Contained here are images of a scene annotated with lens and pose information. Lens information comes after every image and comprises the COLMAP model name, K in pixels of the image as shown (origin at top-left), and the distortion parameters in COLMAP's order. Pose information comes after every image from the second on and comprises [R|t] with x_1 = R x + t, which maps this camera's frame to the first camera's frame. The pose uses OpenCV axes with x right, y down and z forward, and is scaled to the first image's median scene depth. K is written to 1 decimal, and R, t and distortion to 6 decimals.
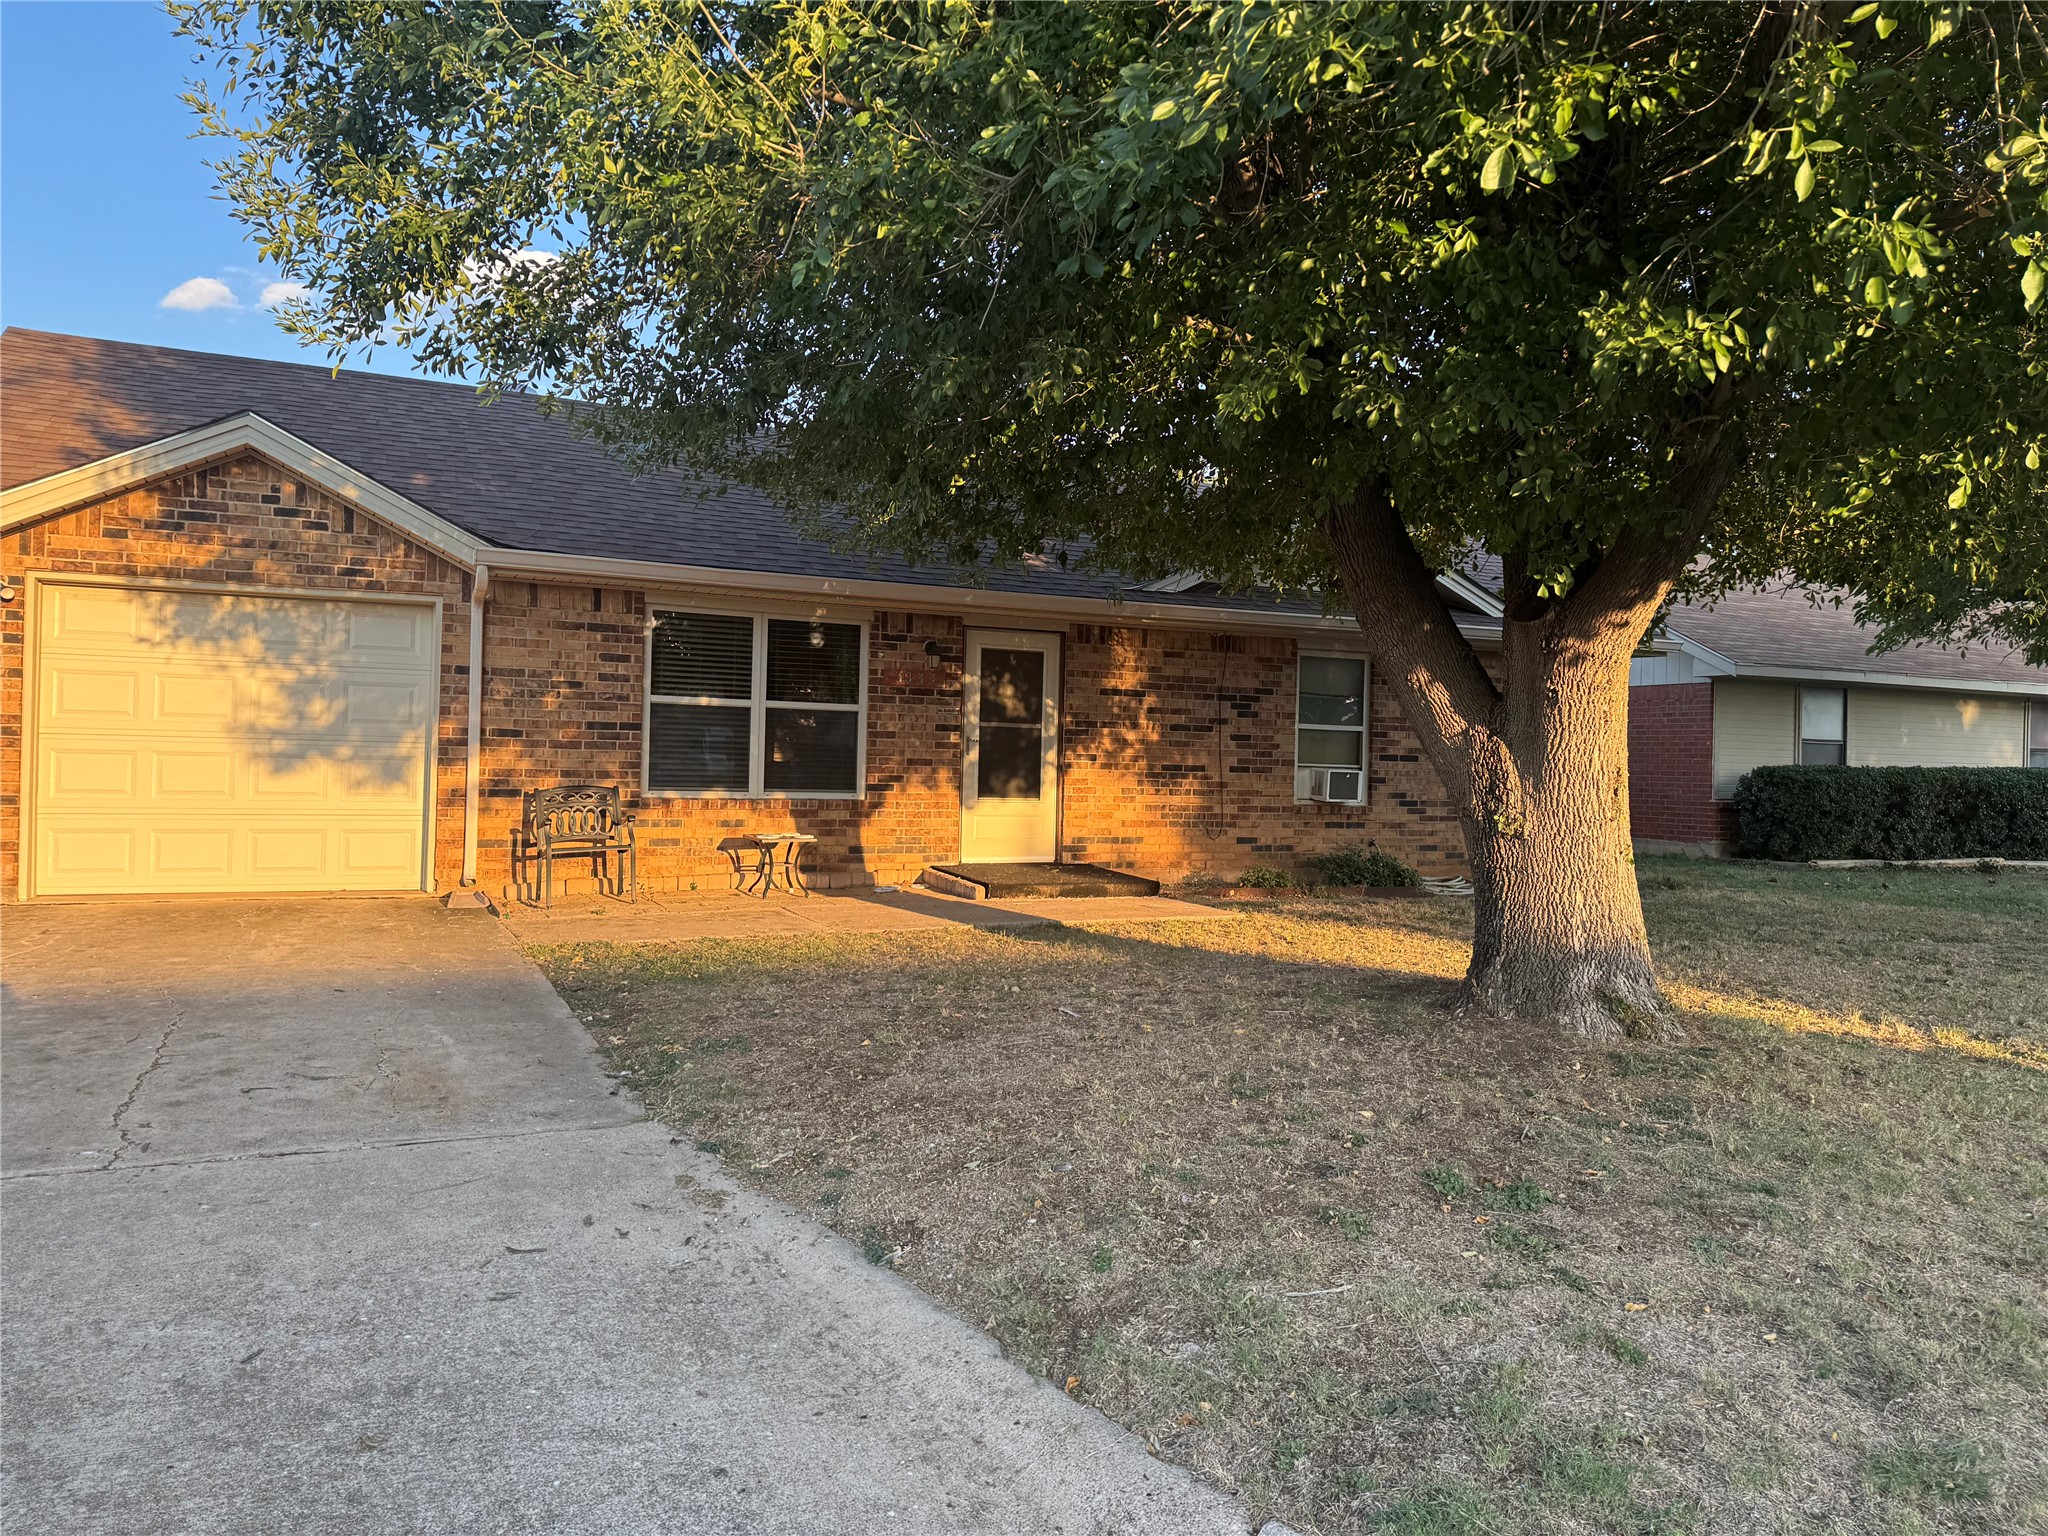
lens RADIAL K [[1444.2, 0, 1028.3], [0, 1444.2, 777.2], [0, 0, 1]] dist [0.055978, -0.064702]
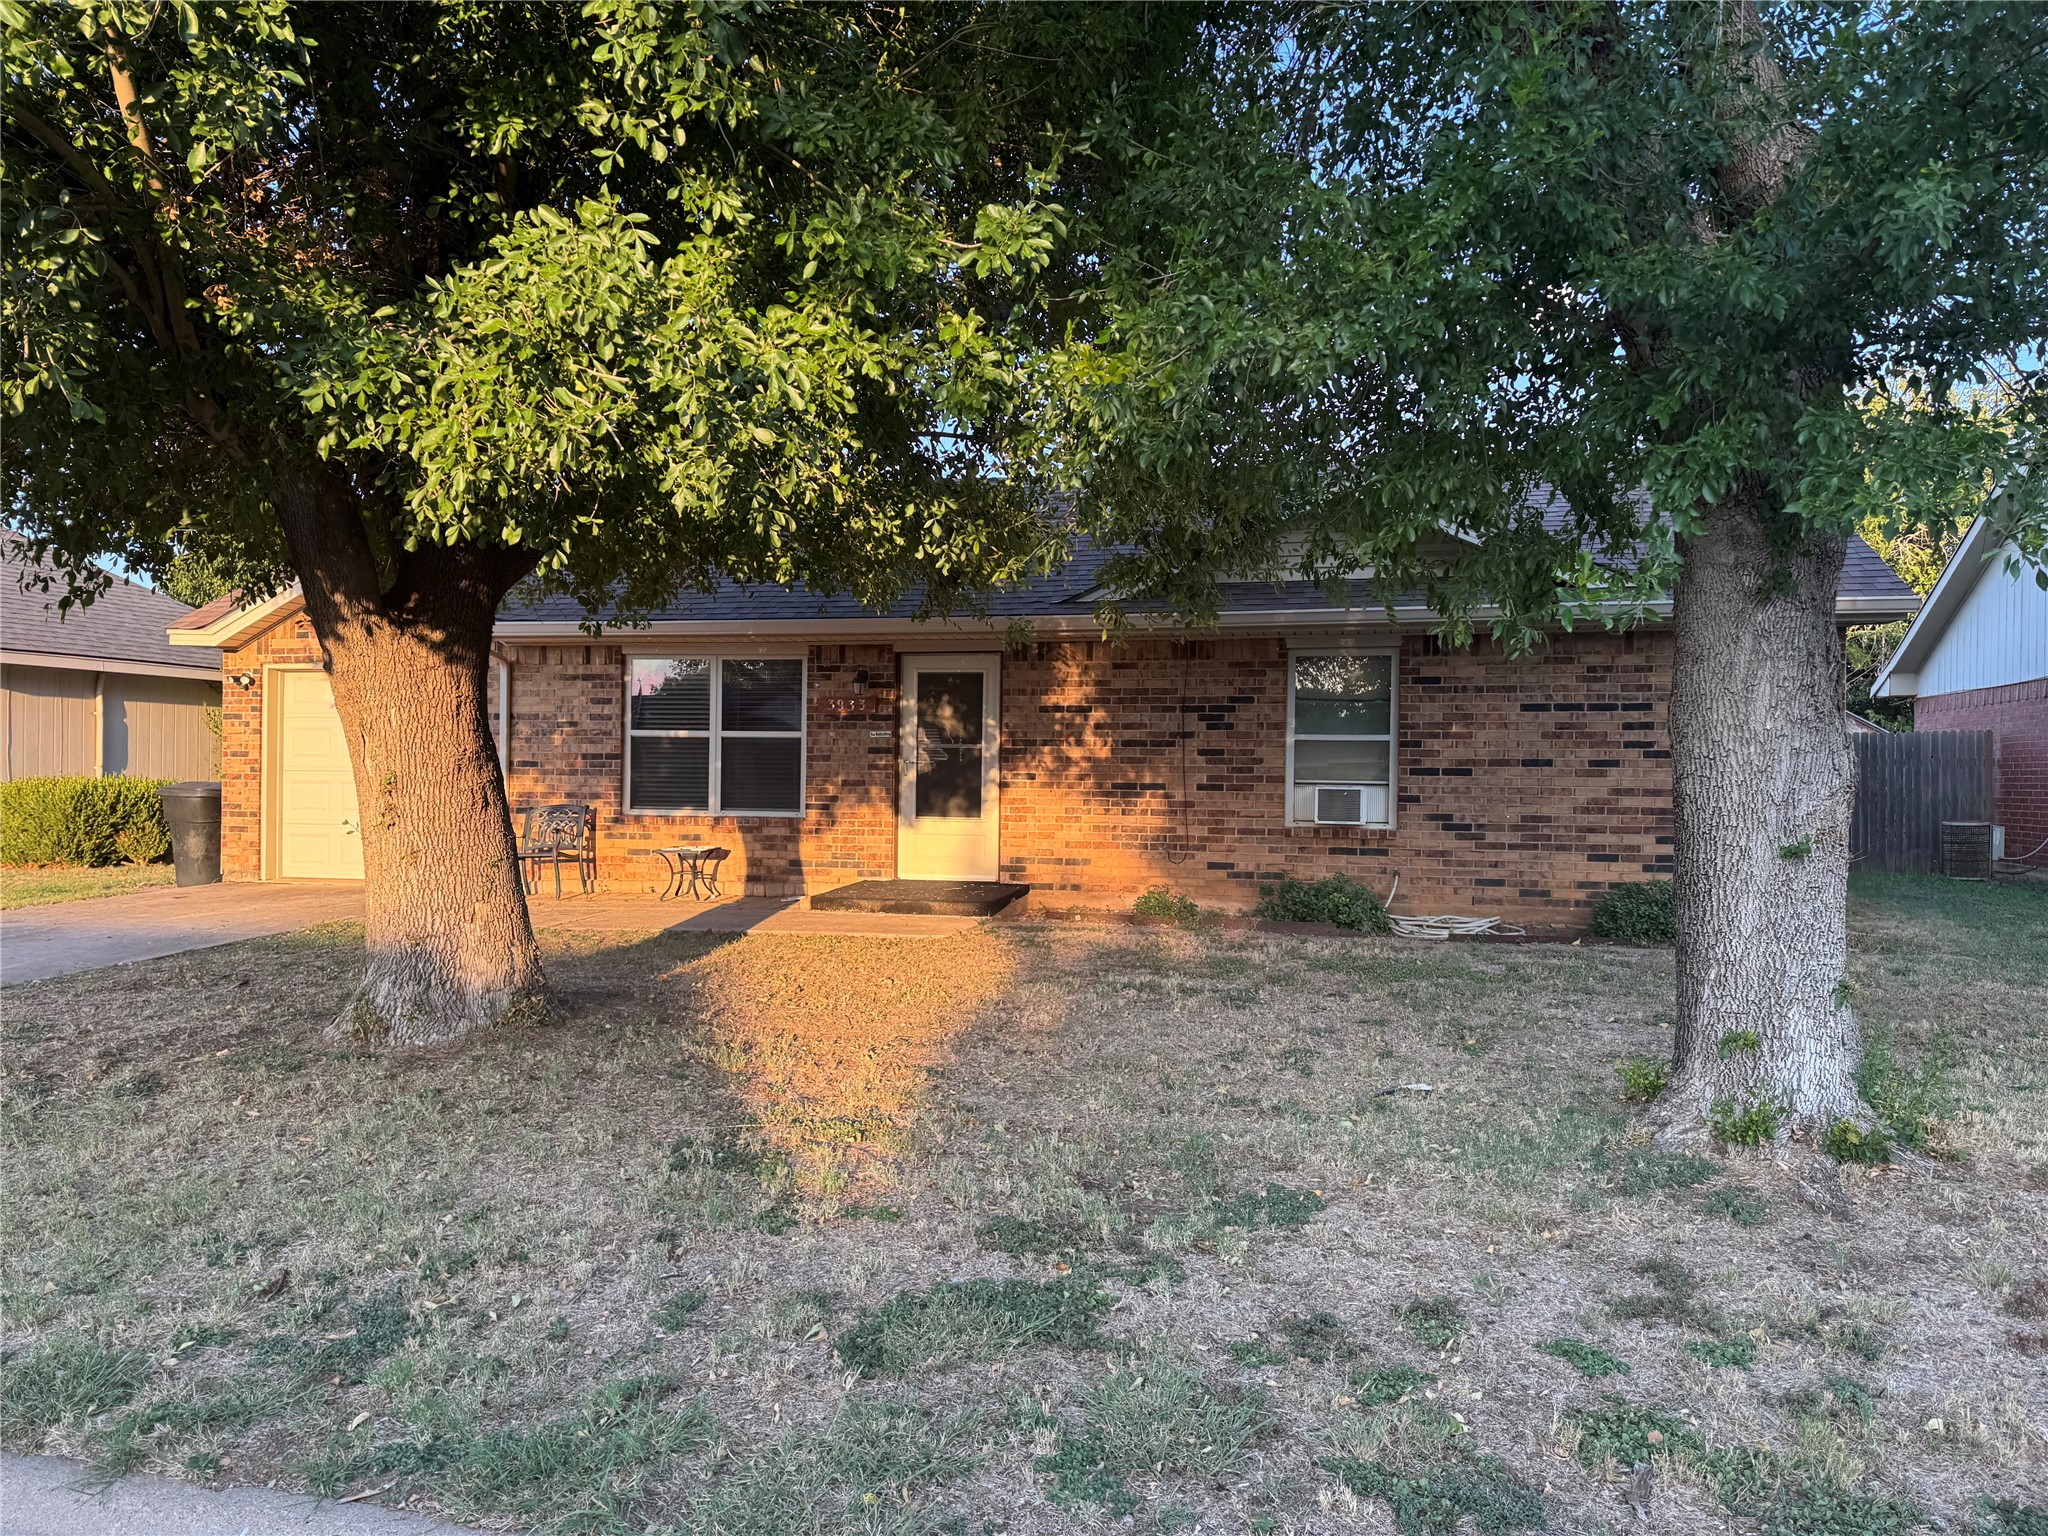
lens RADIAL K [[1444.2, 0, 1028.3], [0, 1444.2, 777.2], [0, 0, 1]] dist [0.055978, -0.064702]
pose [[0.775162, -0.007944, -0.631713, 0.671440], [0.005378, 0.999968, -0.005975, -0.007309], [0.631740, 0.001234, 0.775180, 0.239950]]
